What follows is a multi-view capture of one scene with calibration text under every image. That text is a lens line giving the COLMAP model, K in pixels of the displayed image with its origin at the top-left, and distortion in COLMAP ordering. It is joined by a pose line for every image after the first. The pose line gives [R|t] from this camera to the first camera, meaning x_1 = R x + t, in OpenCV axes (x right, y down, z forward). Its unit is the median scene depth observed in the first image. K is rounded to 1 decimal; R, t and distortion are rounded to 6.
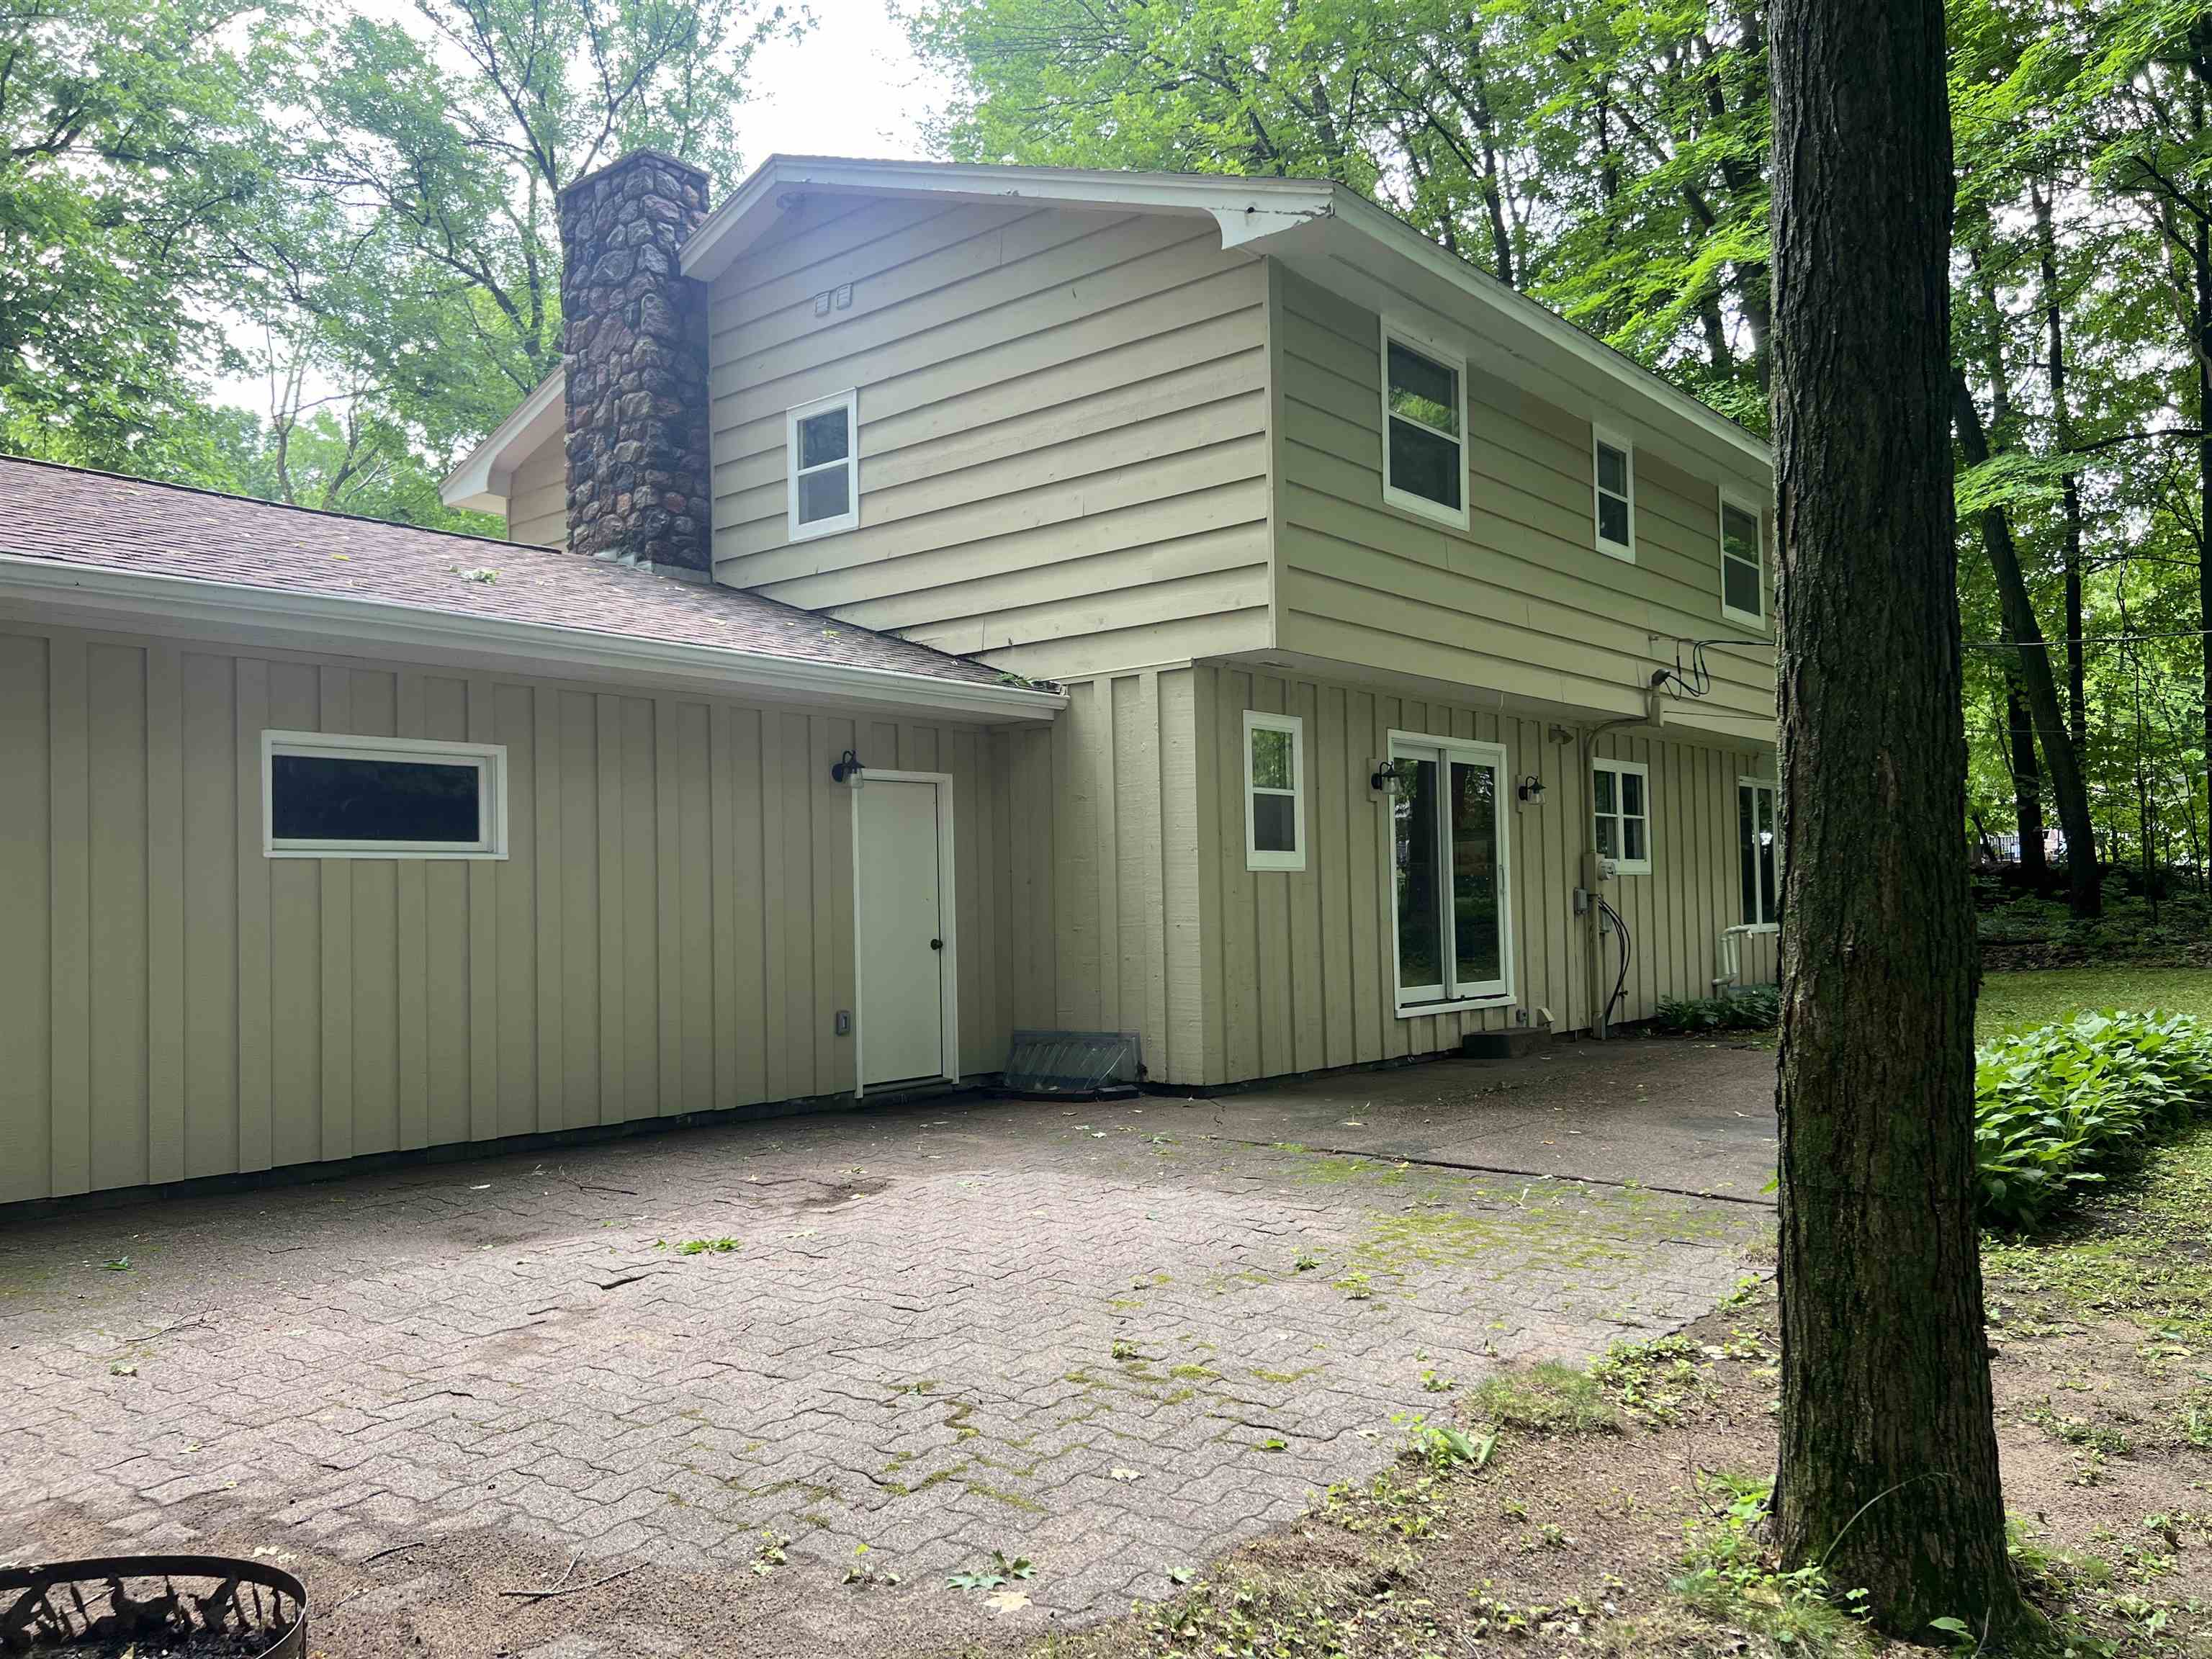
lens RADIAL K [[1651.5, 0, 1107.1], [0, 1651.5, 855.0], [0, 0, 1]] dist [0.188551, -0.430772]
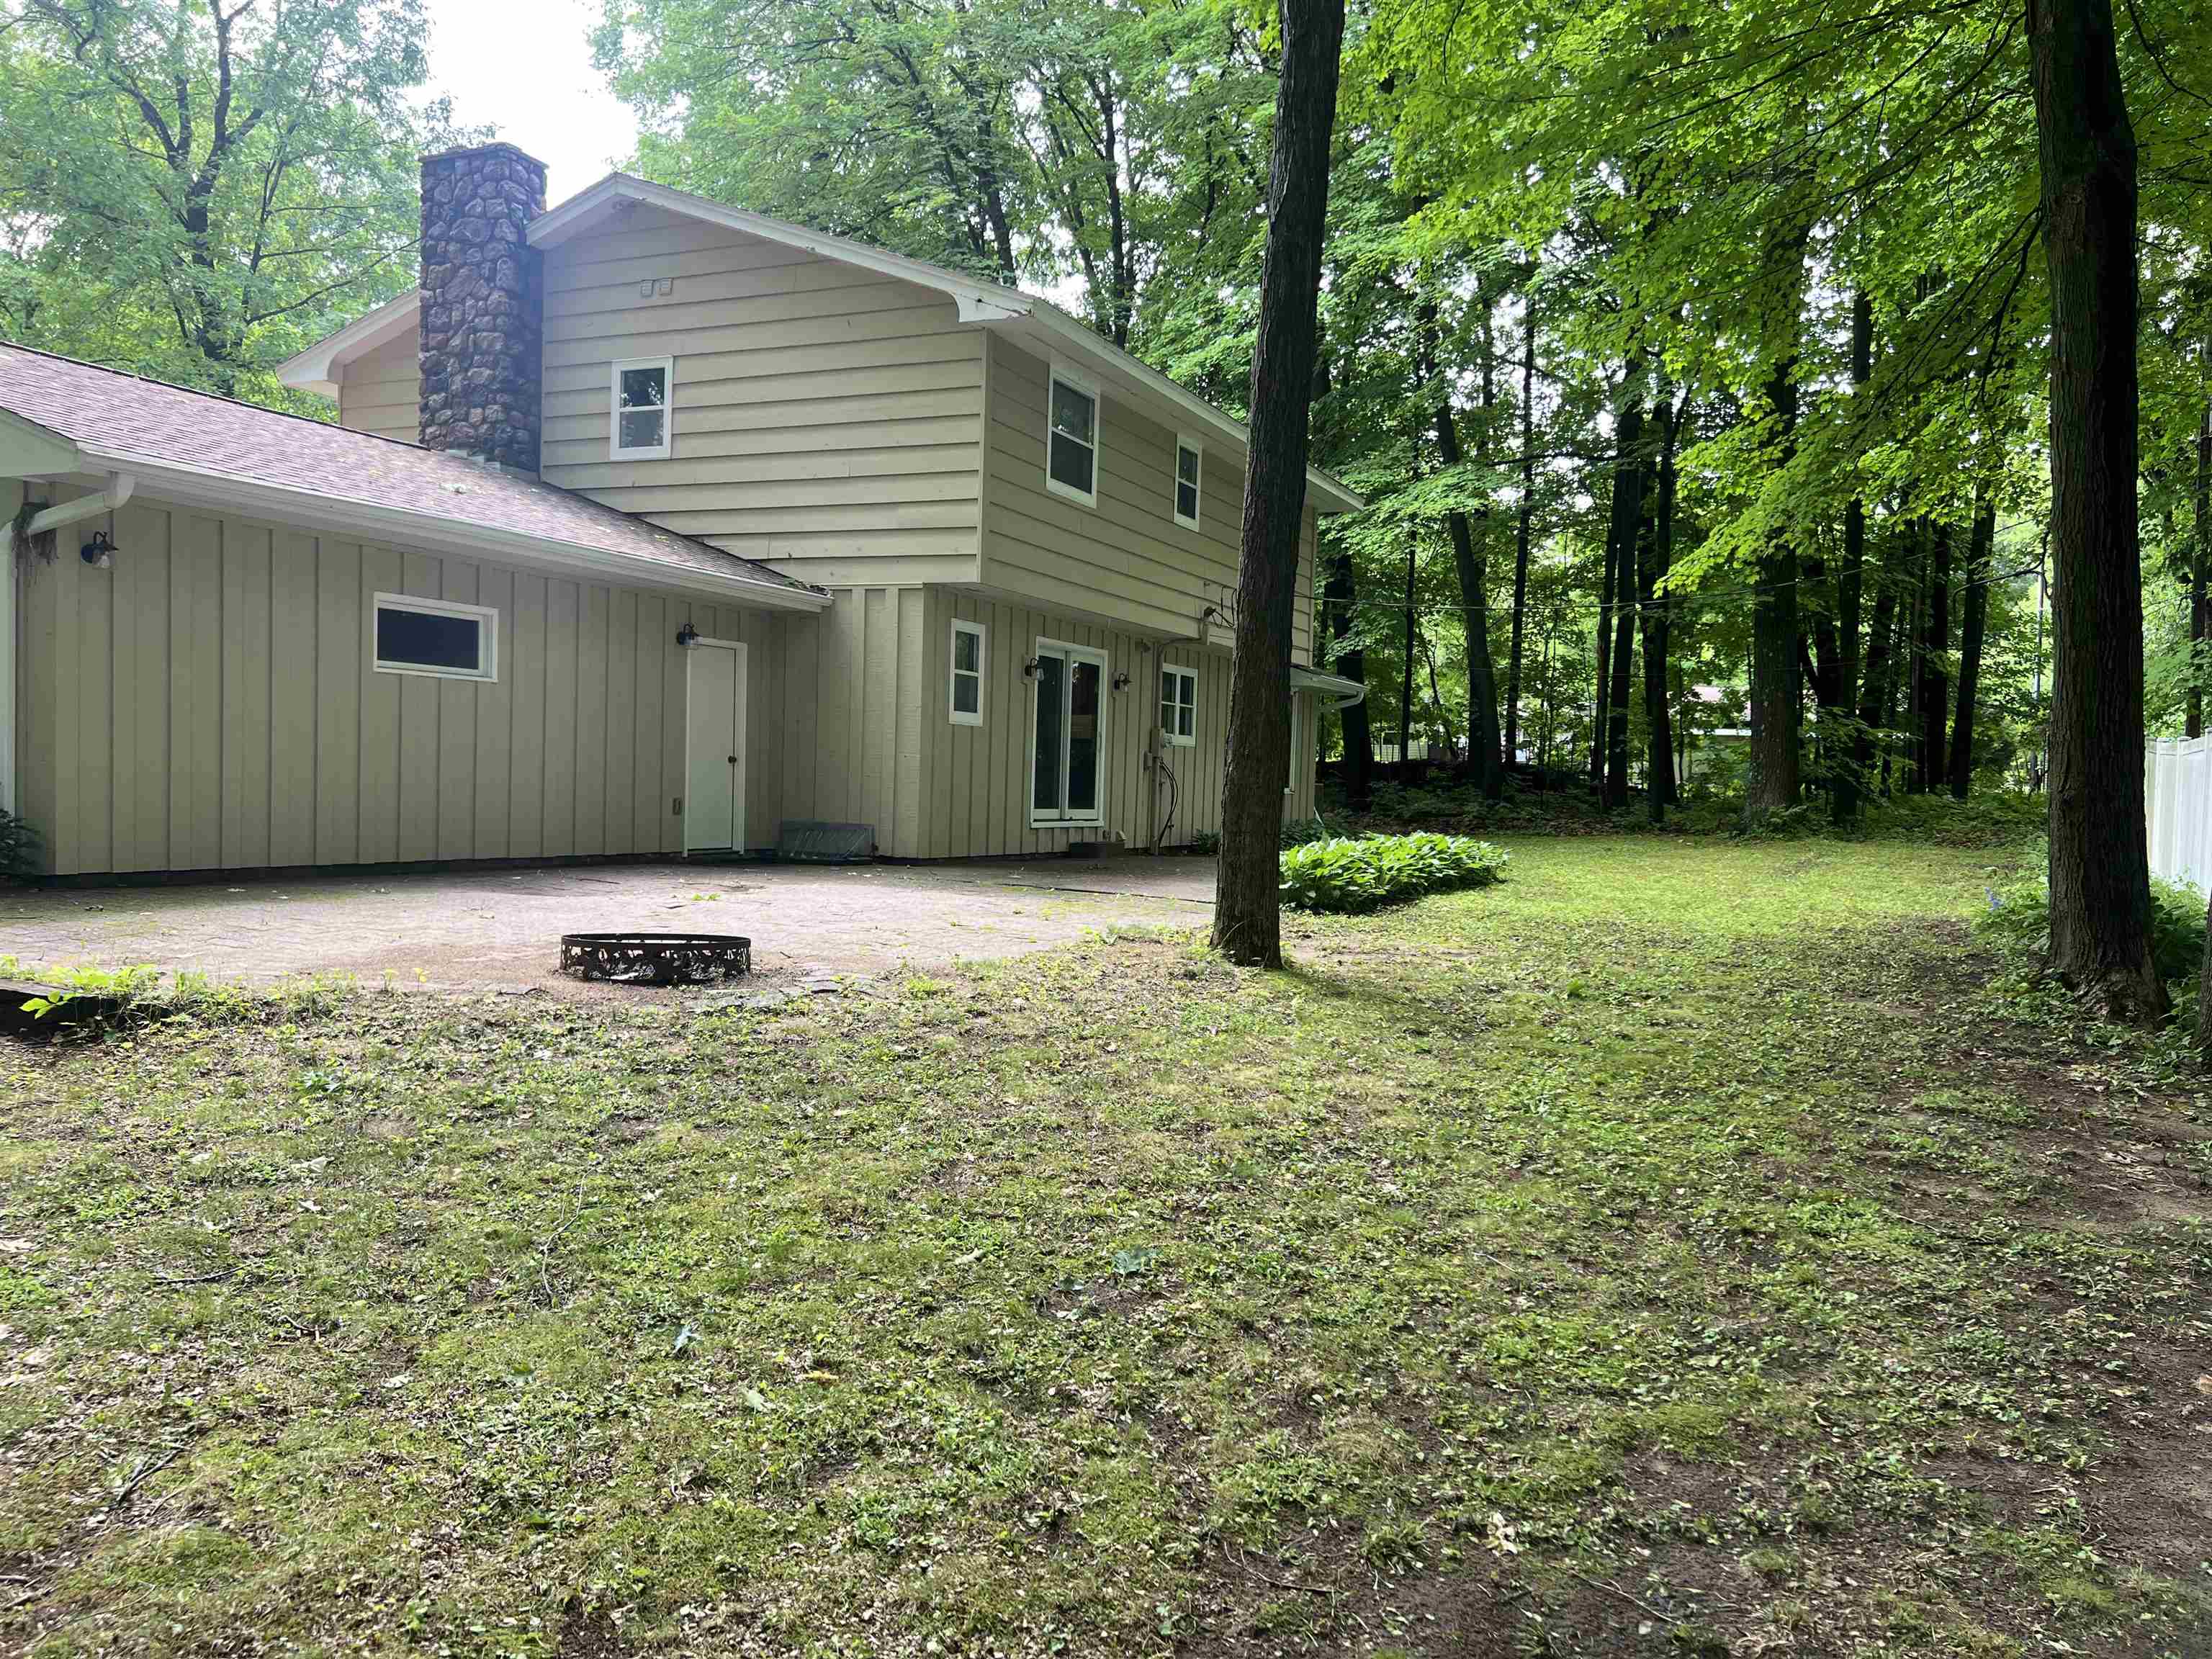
lens RADIAL K [[1664.6, 0, 1109.2], [0, 1664.6, 888.2], [0, 0, 1]] dist [-0.001776, -0.000677]
pose [[0.964526, 0.041690, 0.260674, -0.154856], [-0.066993, 0.993781, 0.088947, 0.012889], [-0.255345, -0.103255, 0.961321, -0.499408]]
